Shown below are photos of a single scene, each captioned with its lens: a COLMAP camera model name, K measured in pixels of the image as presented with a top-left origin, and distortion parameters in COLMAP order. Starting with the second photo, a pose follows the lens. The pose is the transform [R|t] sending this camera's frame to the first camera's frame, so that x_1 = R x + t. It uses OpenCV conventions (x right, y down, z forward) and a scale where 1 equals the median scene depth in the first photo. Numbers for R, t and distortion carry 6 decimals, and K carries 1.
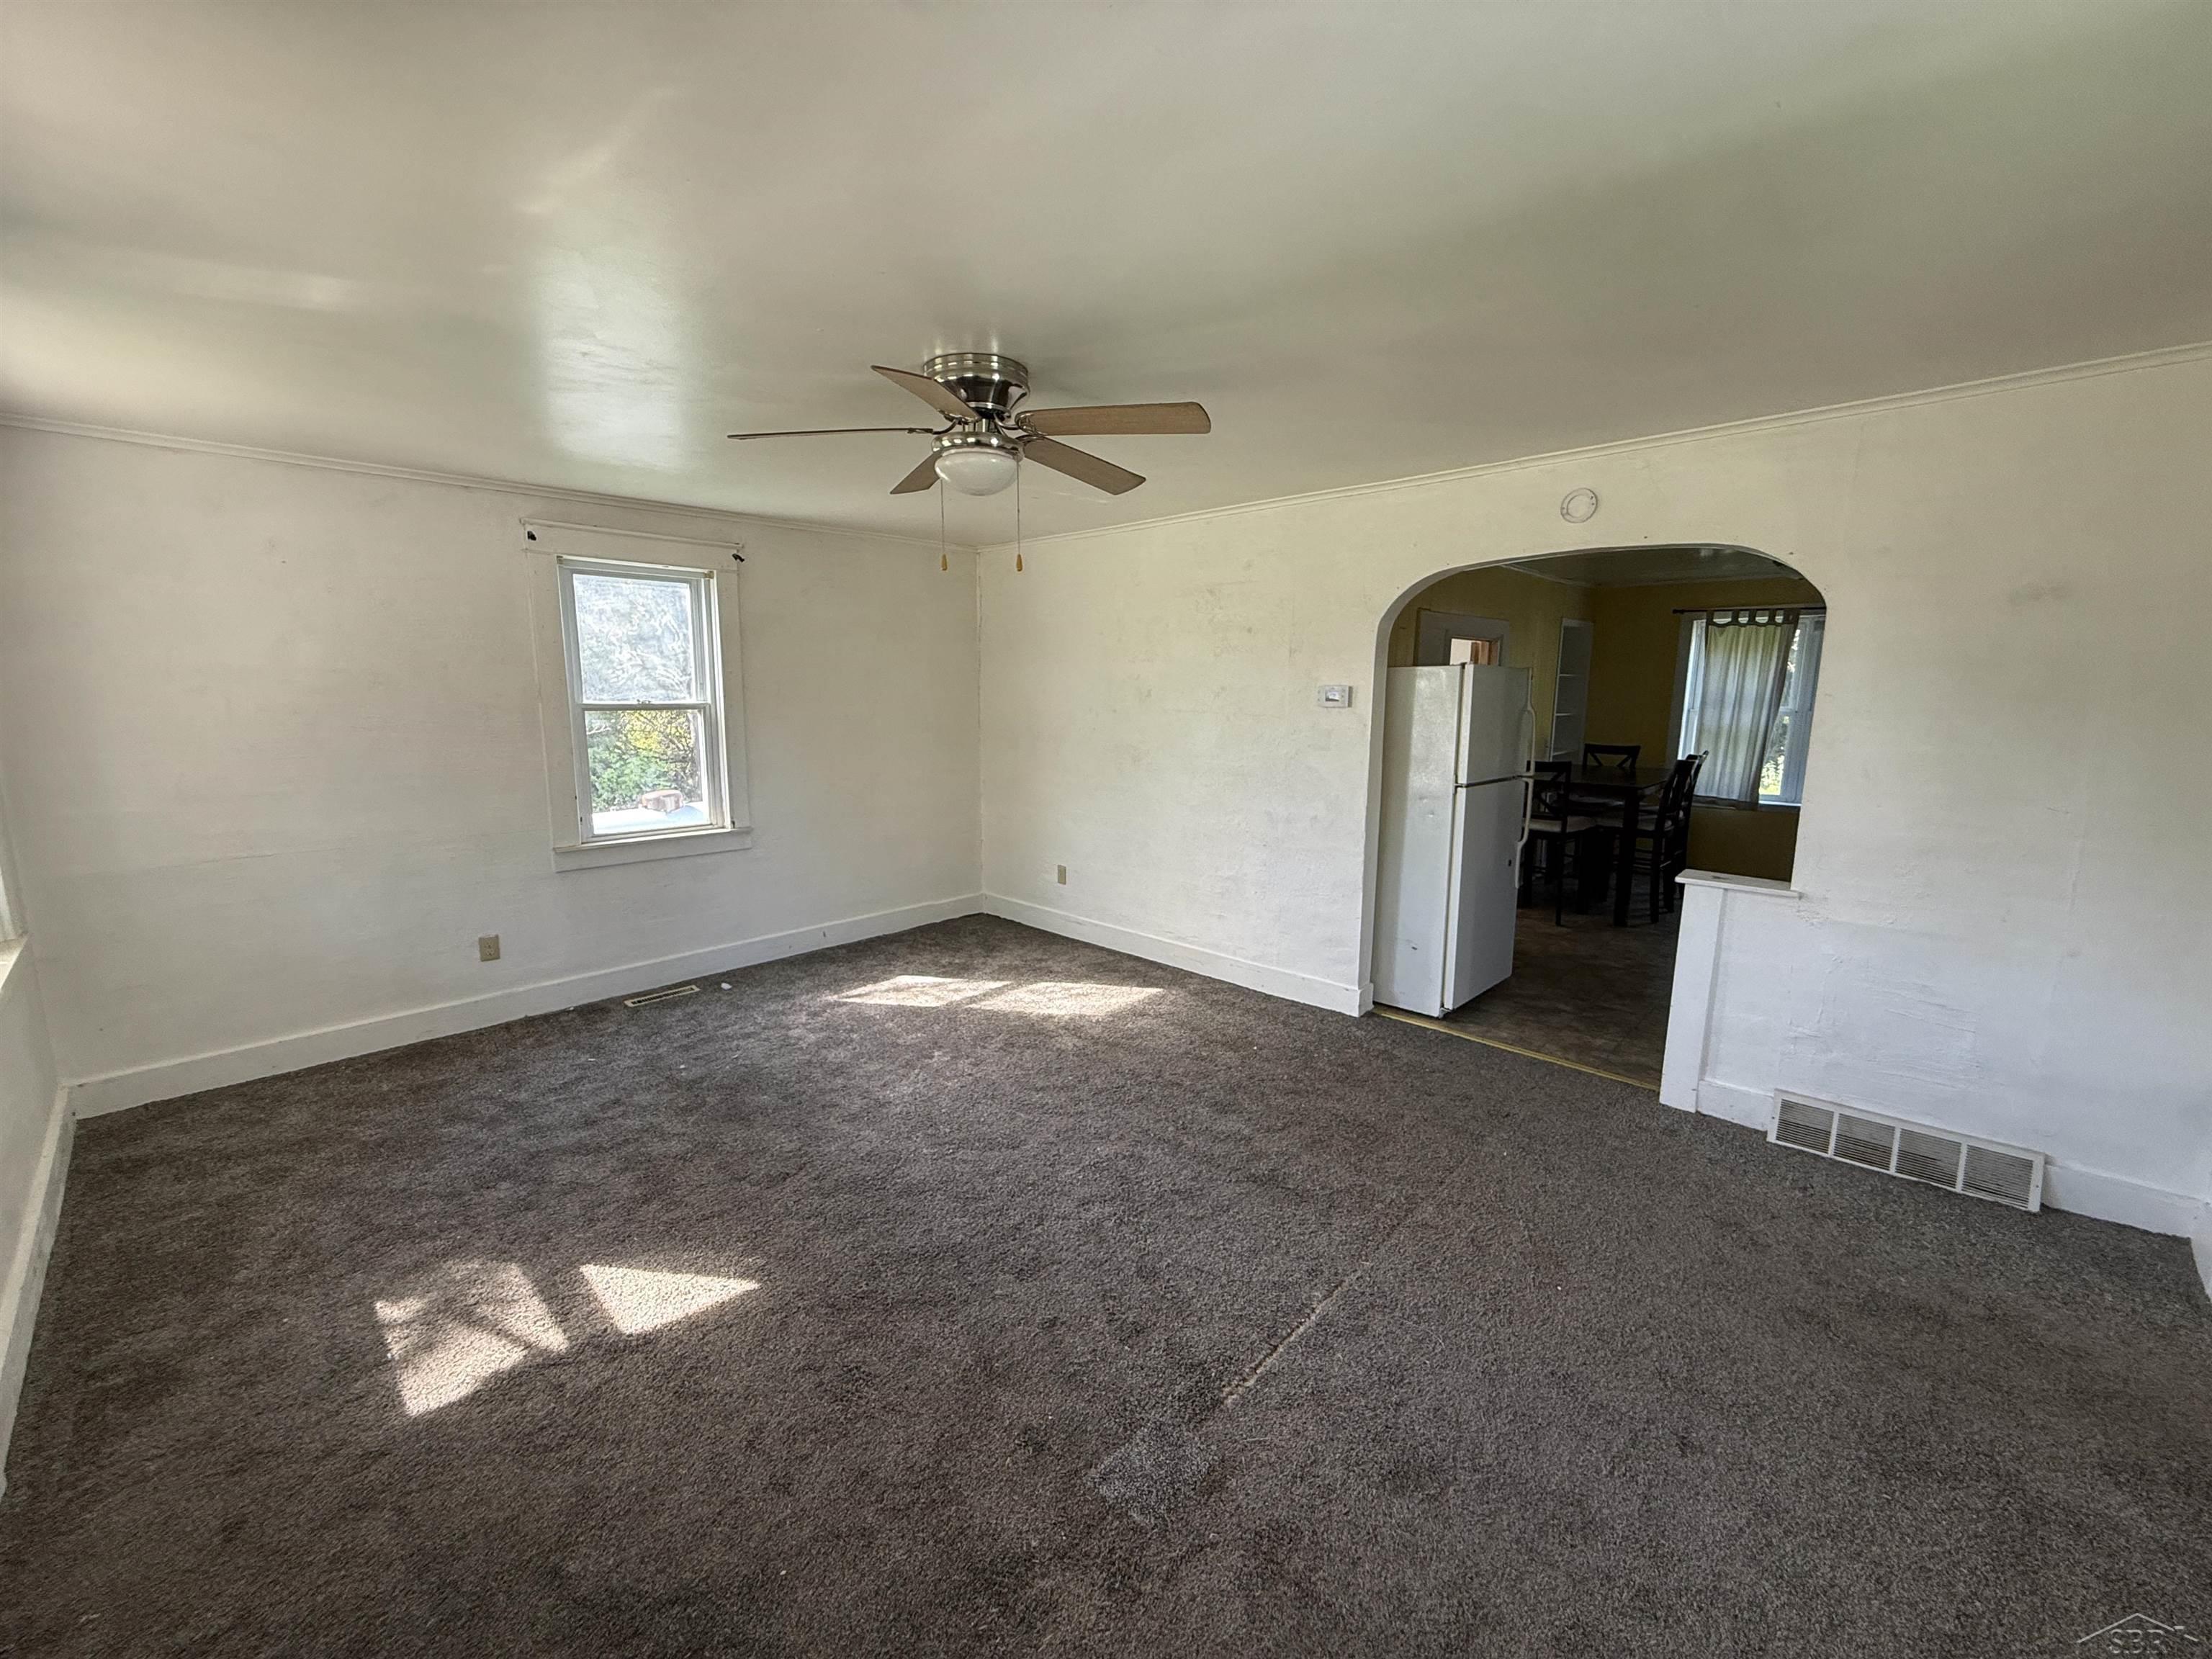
lens RADIAL K [[881.0, 0, 1100.8], [0, 881.0, 827.8], [0, 0, 1]] dist [0.001818, 0.000033]
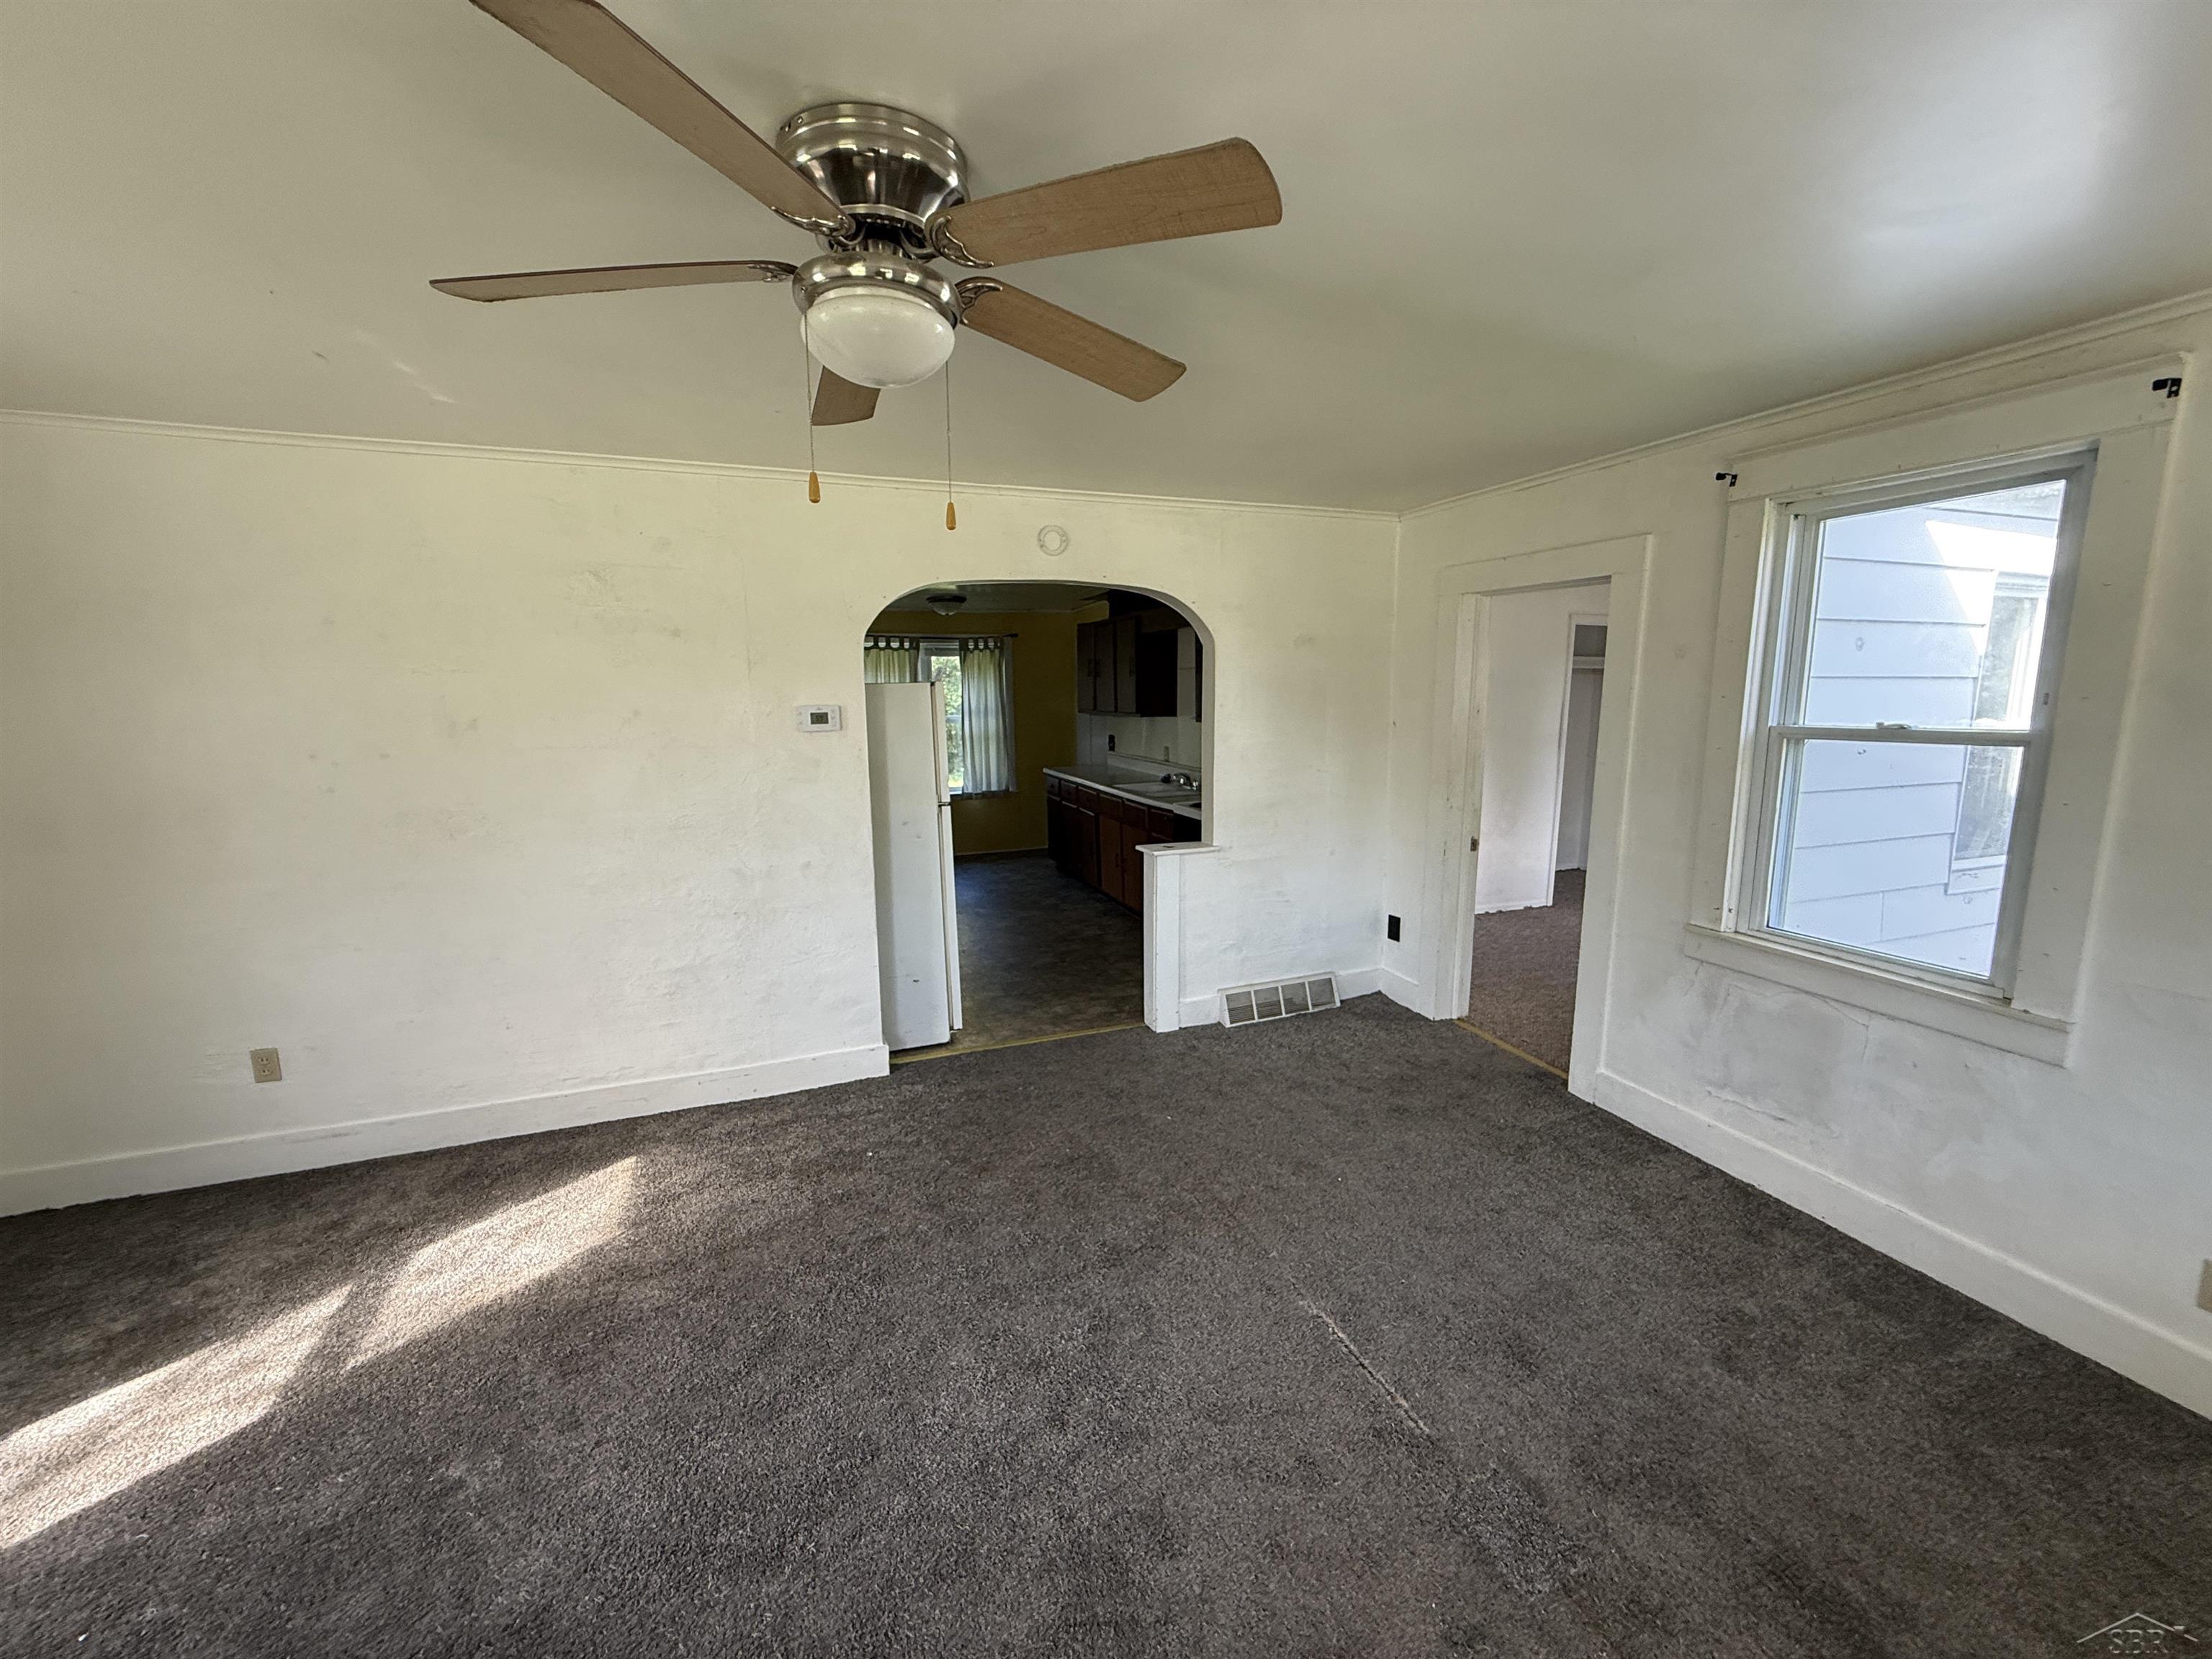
lens RADIAL K [[881.0, 0, 1100.8], [0, 881.0, 827.8], [0, 0, 1]] dist [0.001818, 0.000033]
pose [[0.431513, -0.142267, 0.890818, -0.366272], [0.157831, 0.984161, 0.080721, -0.068018], [-0.888193, 0.105766, 0.447132, 0.375549]]
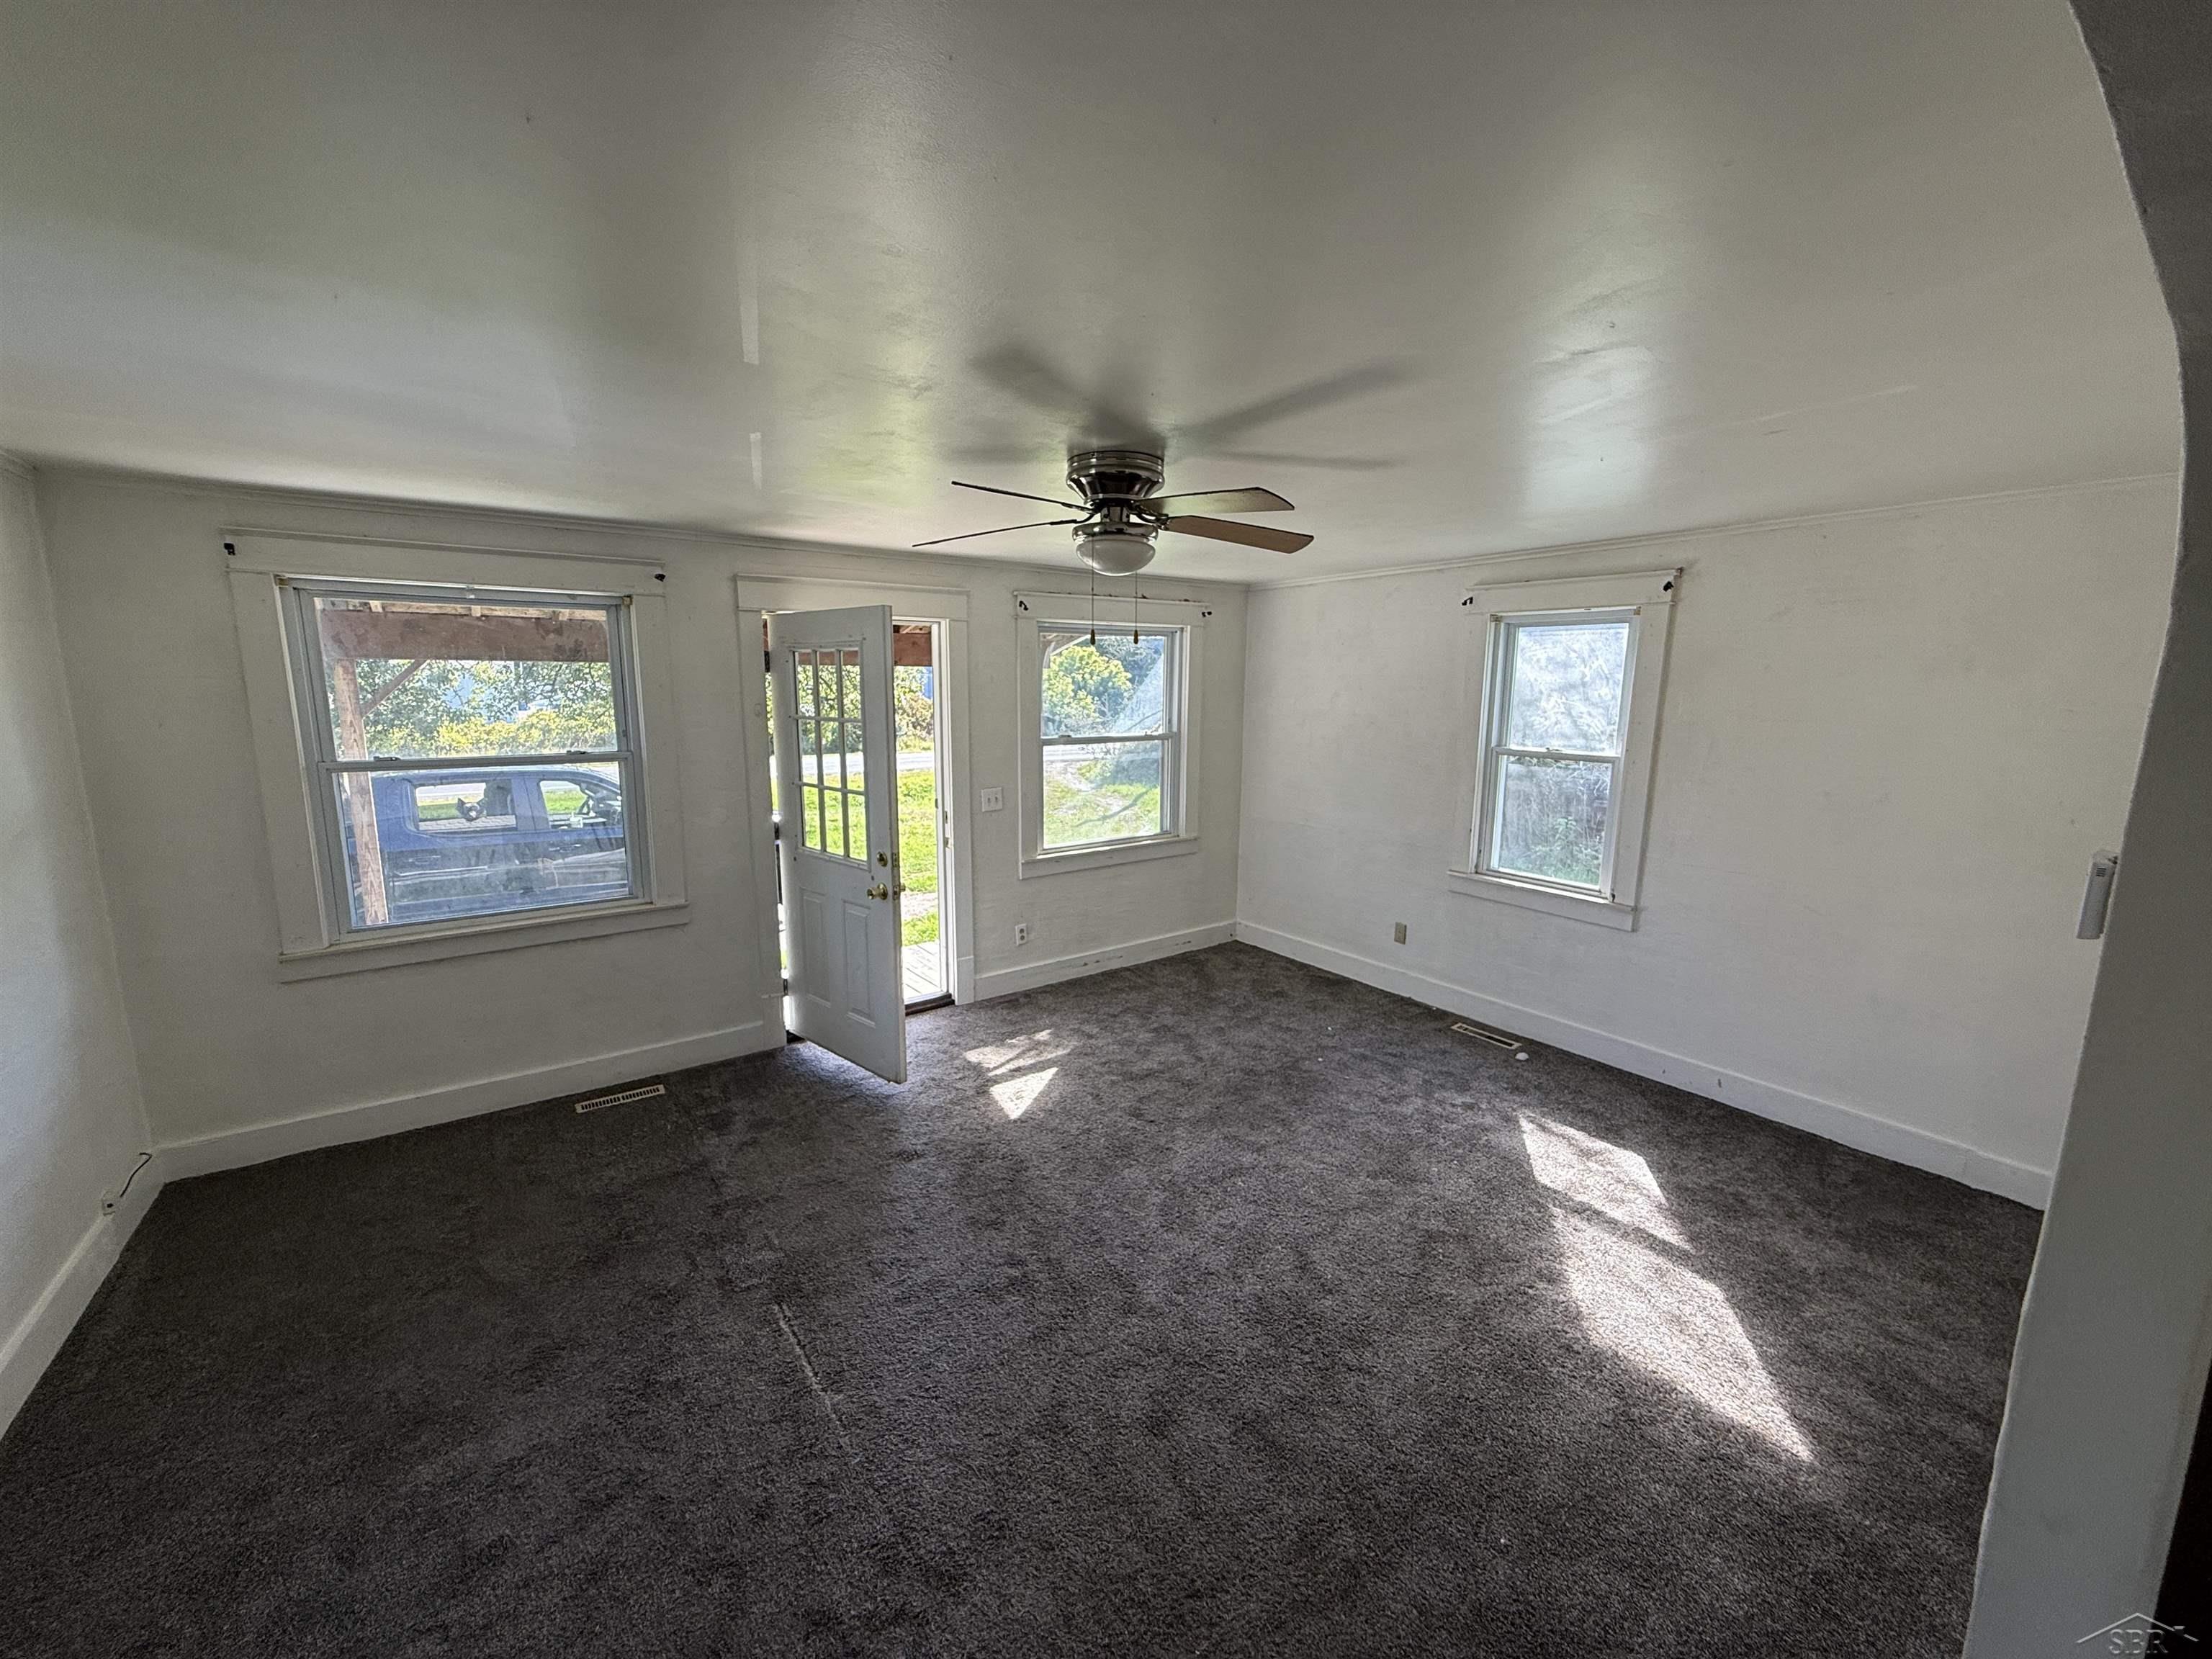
lens RADIAL K [[881.0, 0, 1100.8], [0, 881.0, 827.8], [0, 0, 1]] dist [0.001818, 0.000033]
pose [[-0.174085, 0.154070, -0.972603, 0.555053], [-0.173001, 0.967538, 0.184233, -0.158562], [0.969415, 0.200333, -0.141779, 0.691876]]
